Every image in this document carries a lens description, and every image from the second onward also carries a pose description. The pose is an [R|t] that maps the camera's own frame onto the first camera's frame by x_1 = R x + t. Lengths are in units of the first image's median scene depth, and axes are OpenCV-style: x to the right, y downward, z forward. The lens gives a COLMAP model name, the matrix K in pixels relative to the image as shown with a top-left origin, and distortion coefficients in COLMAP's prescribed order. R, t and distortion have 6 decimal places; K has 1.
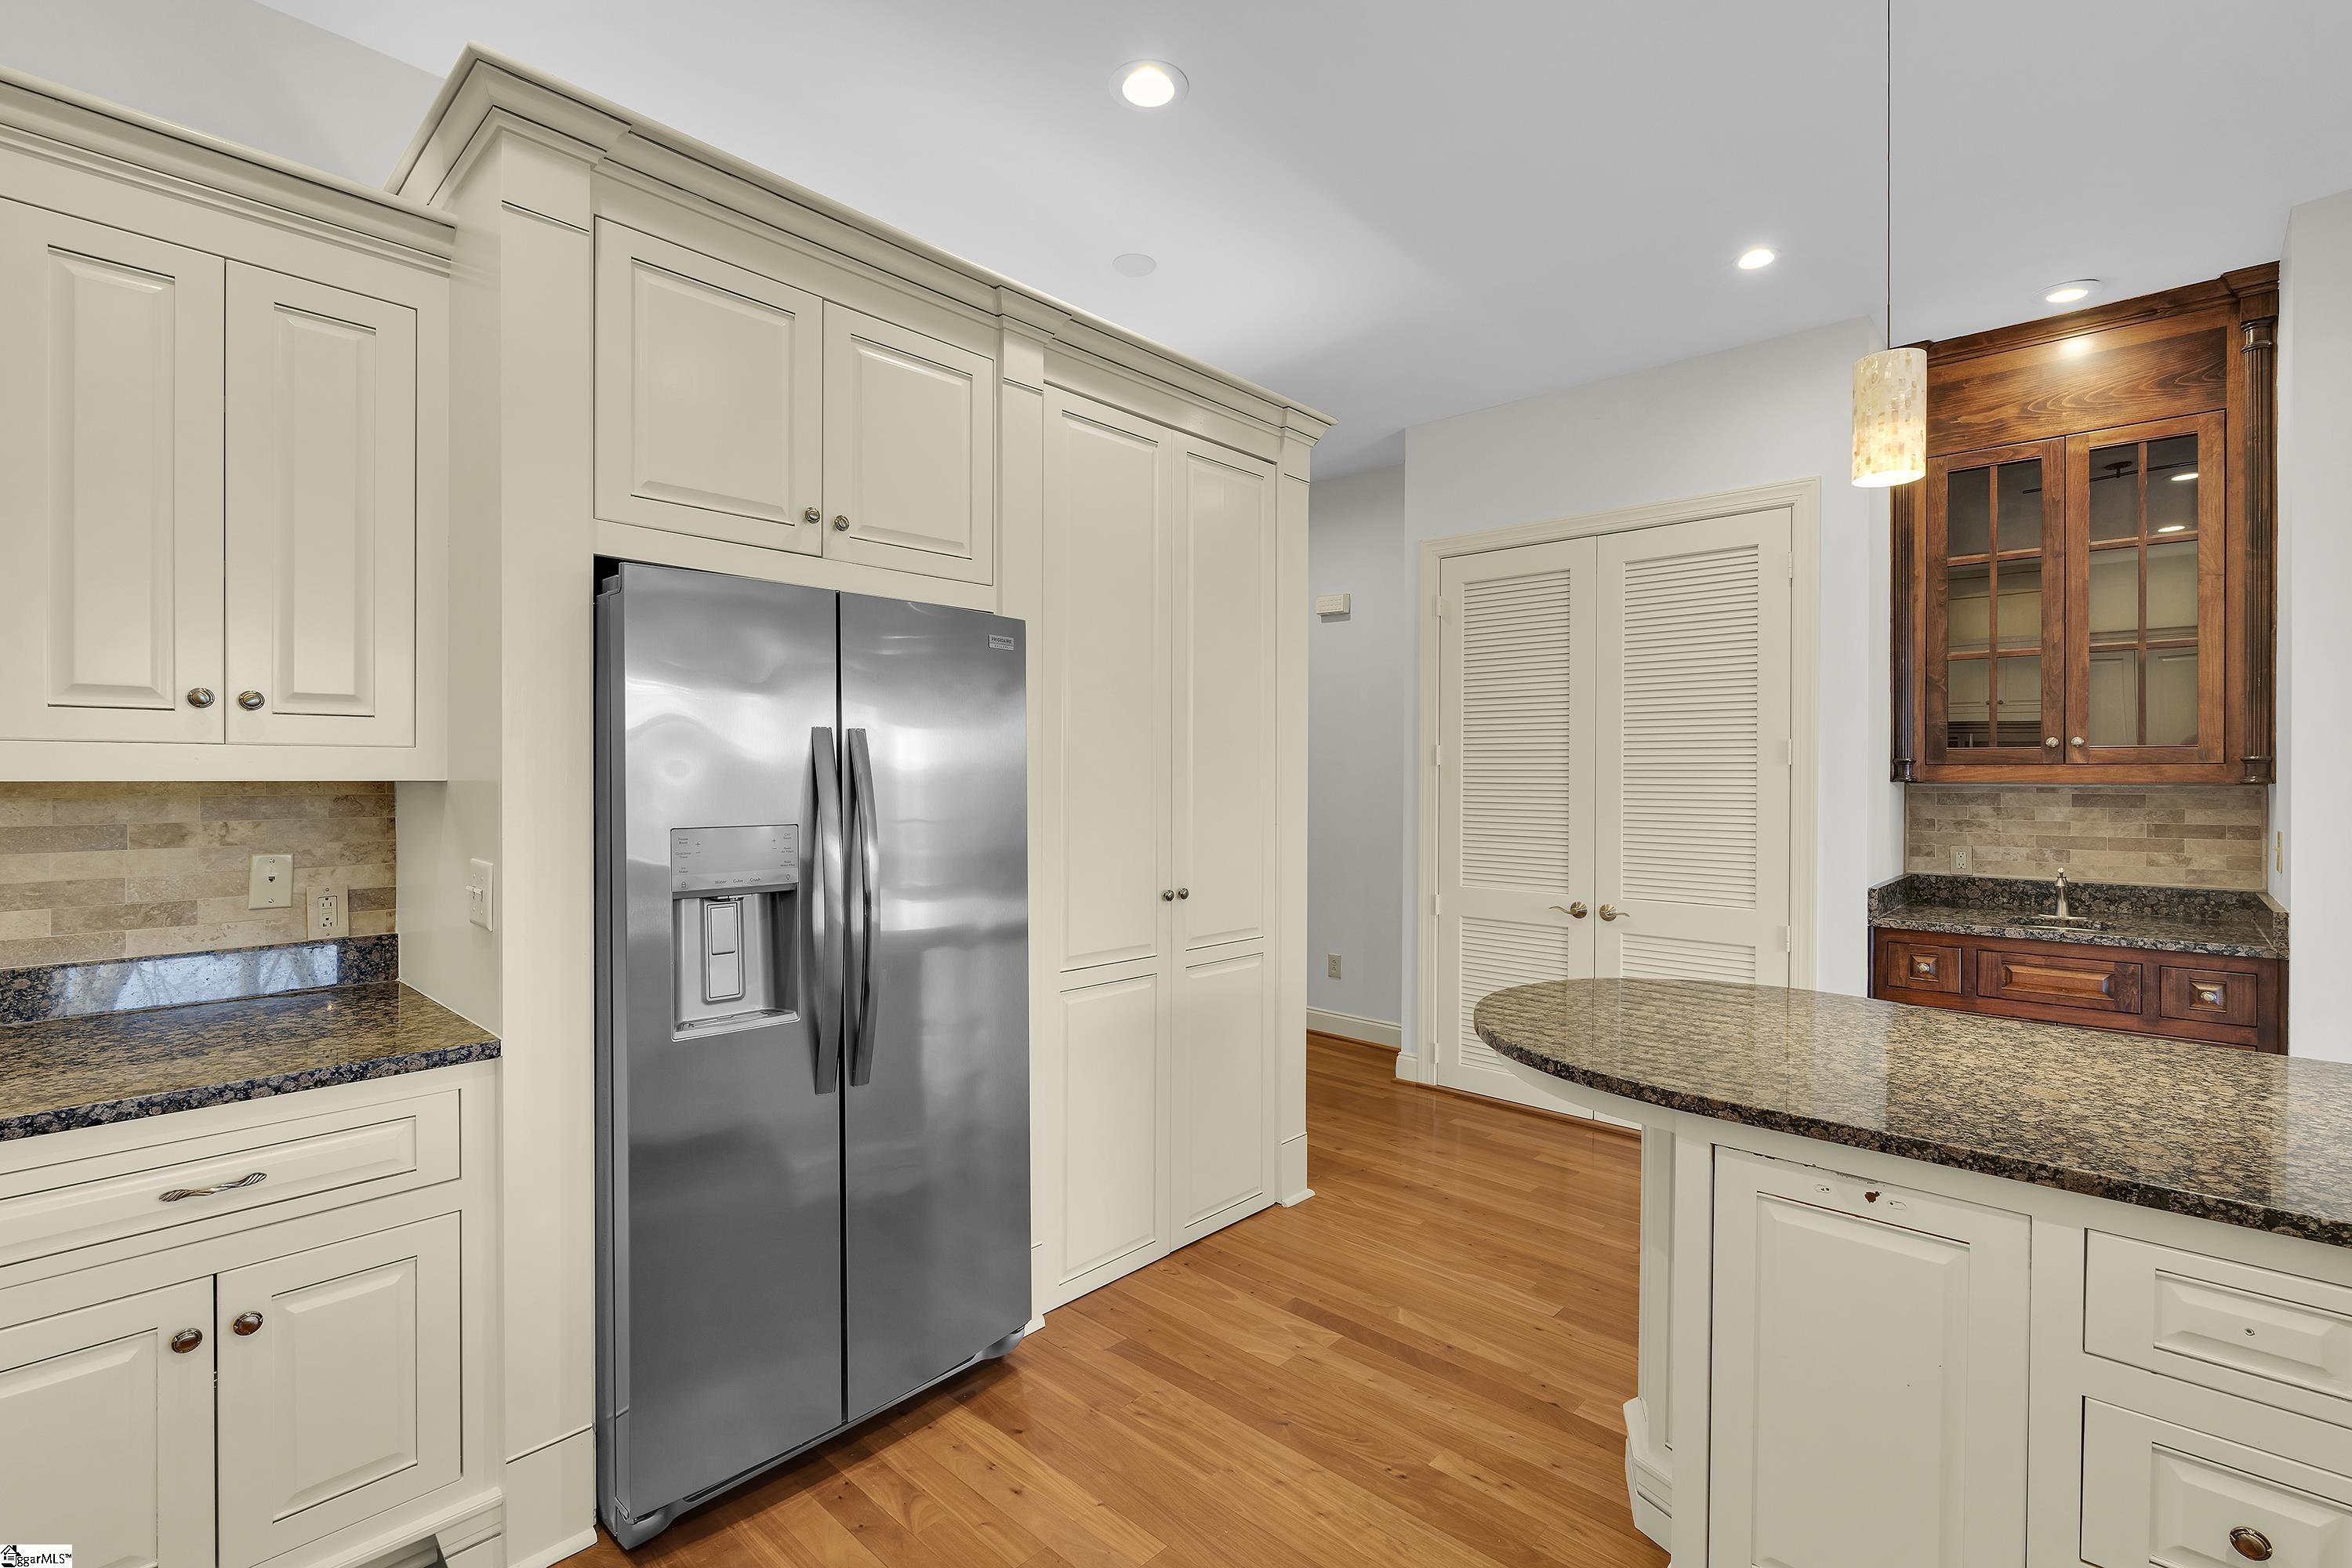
lens RADIAL K [[1074.6, 0, 1166.2], [0, 1074.6, 776.4], [0, 0, 1]] dist [-0.000433, 0.000207]
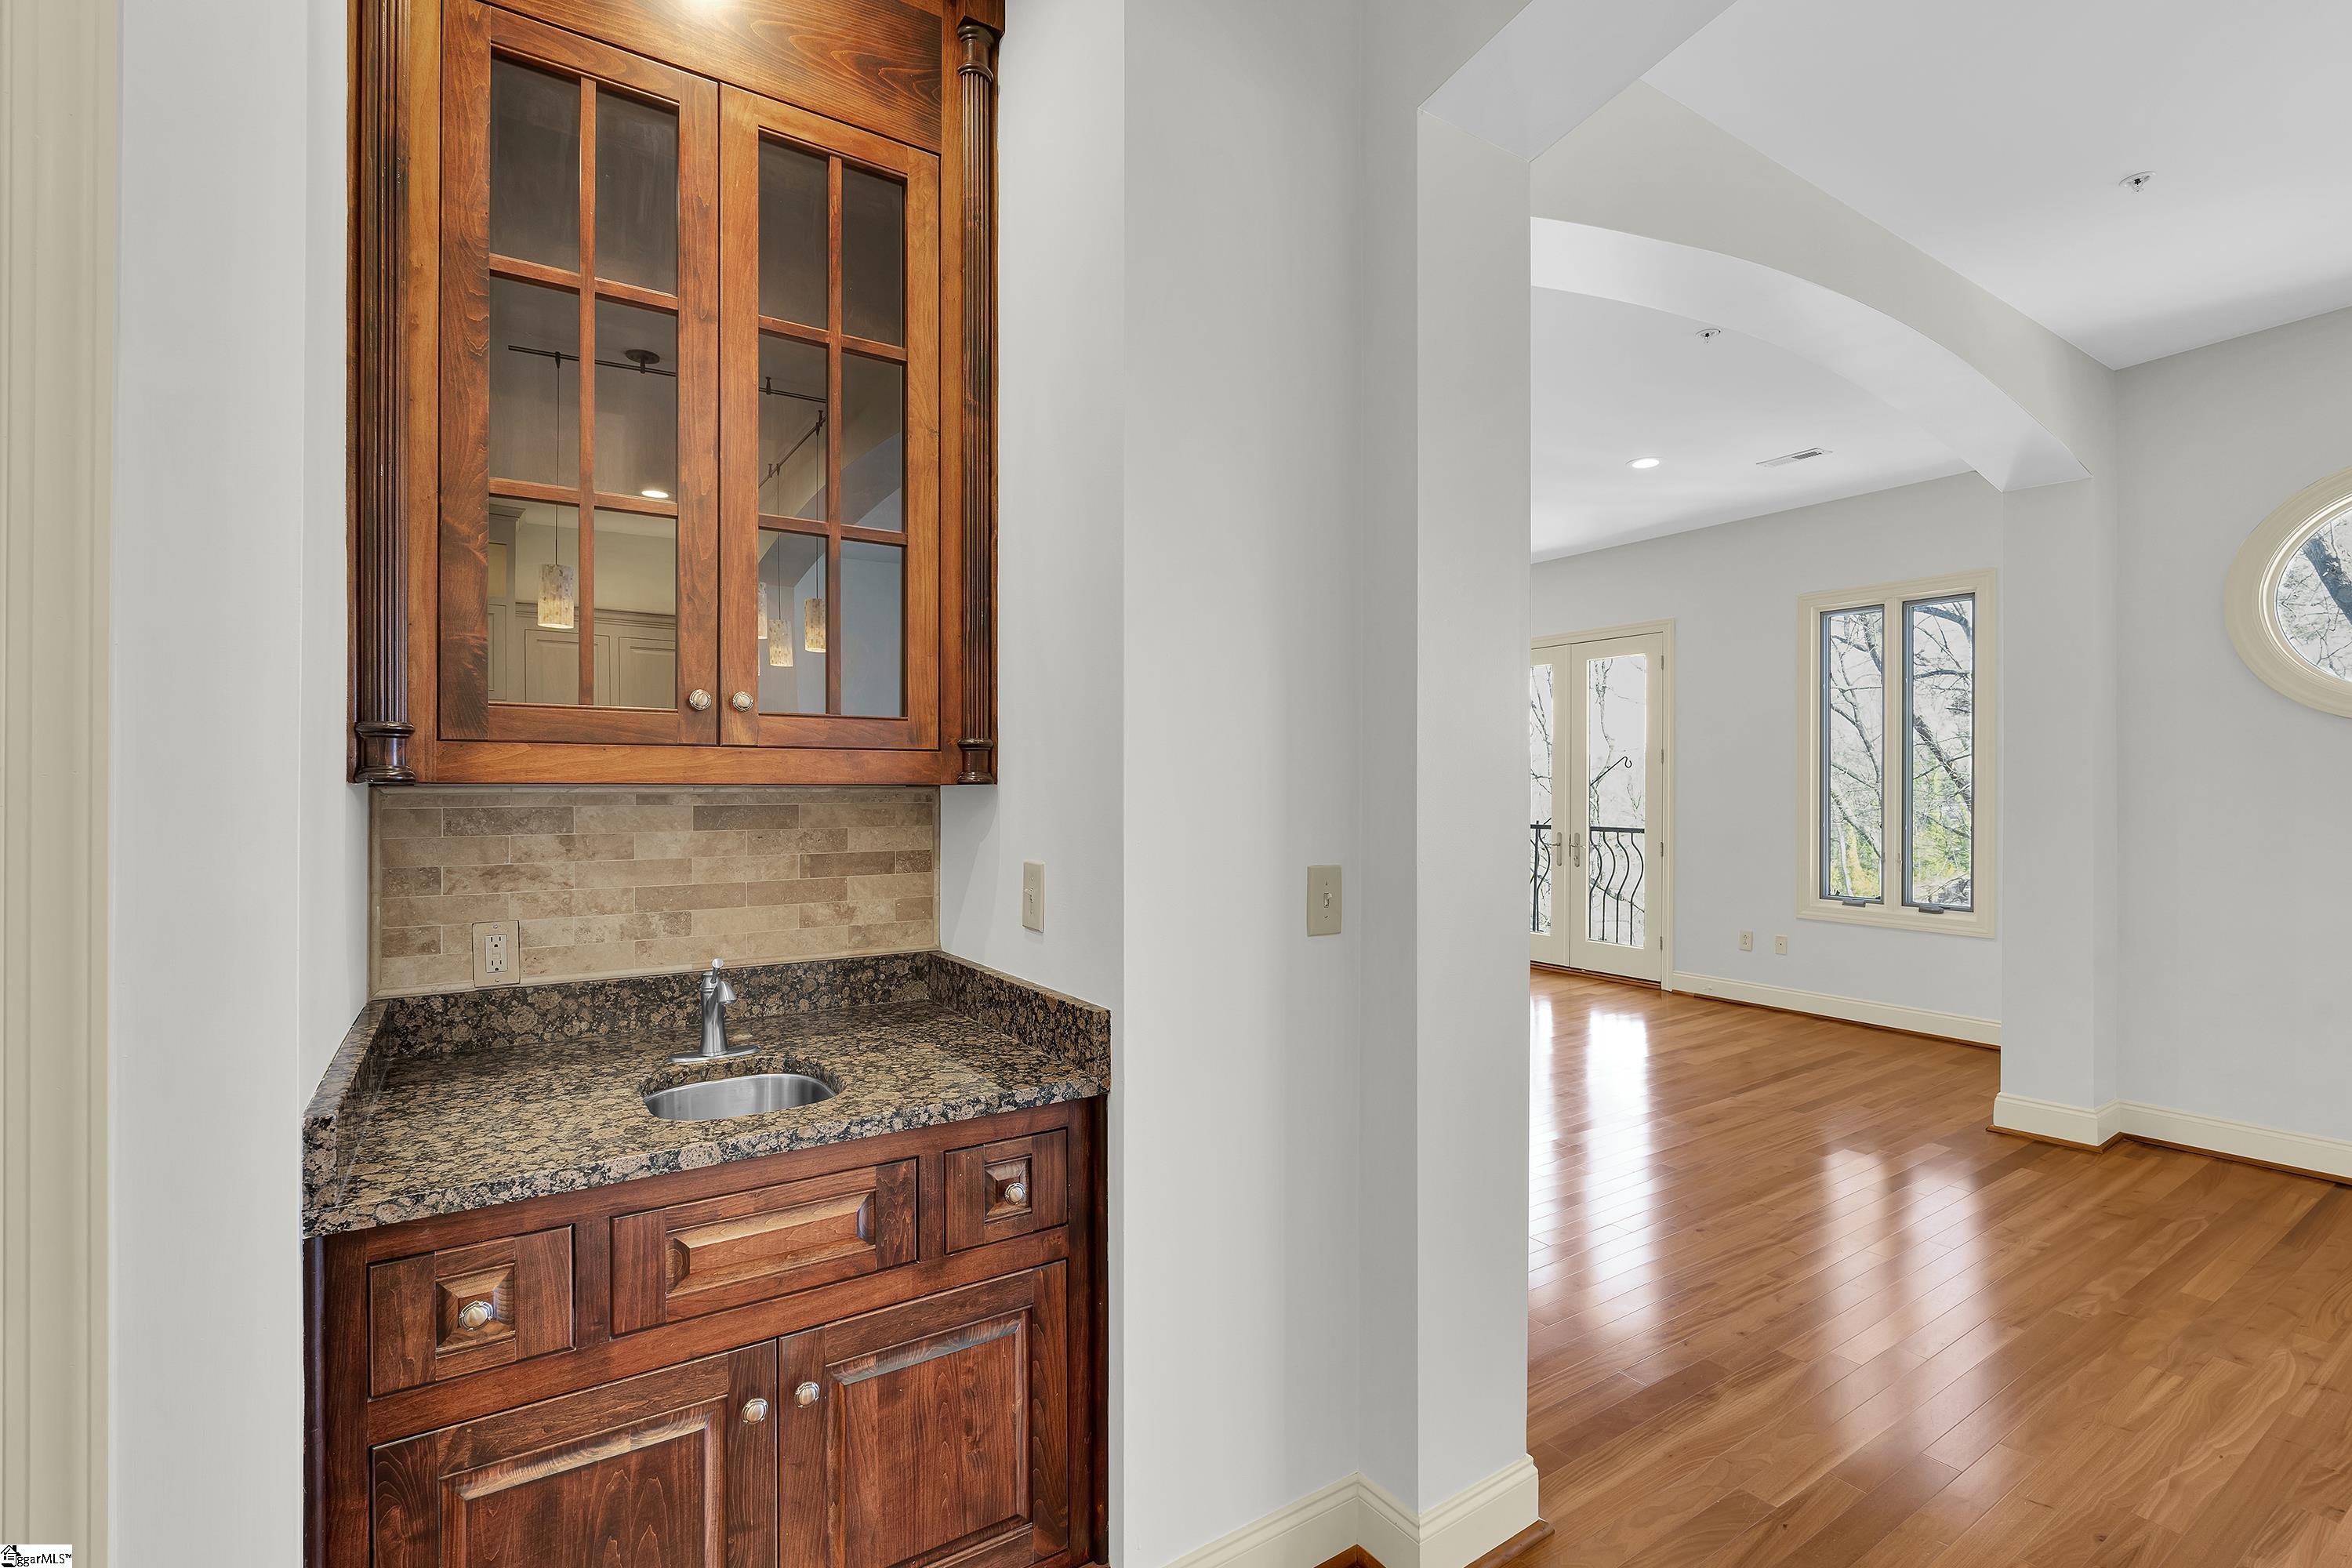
lens RADIAL K [[1052.0, 0, 1161.4], [0, 1052.0, 788.2], [0, 0, 1]] dist [-0.003896, -0.000244]
pose [[0.256010, -0.001533, 0.966673, 0.423442], [0.001136, 0.999999, 0.001285, 0.007712], [-0.966673, 0.000769, 0.256012, 0.682723]]
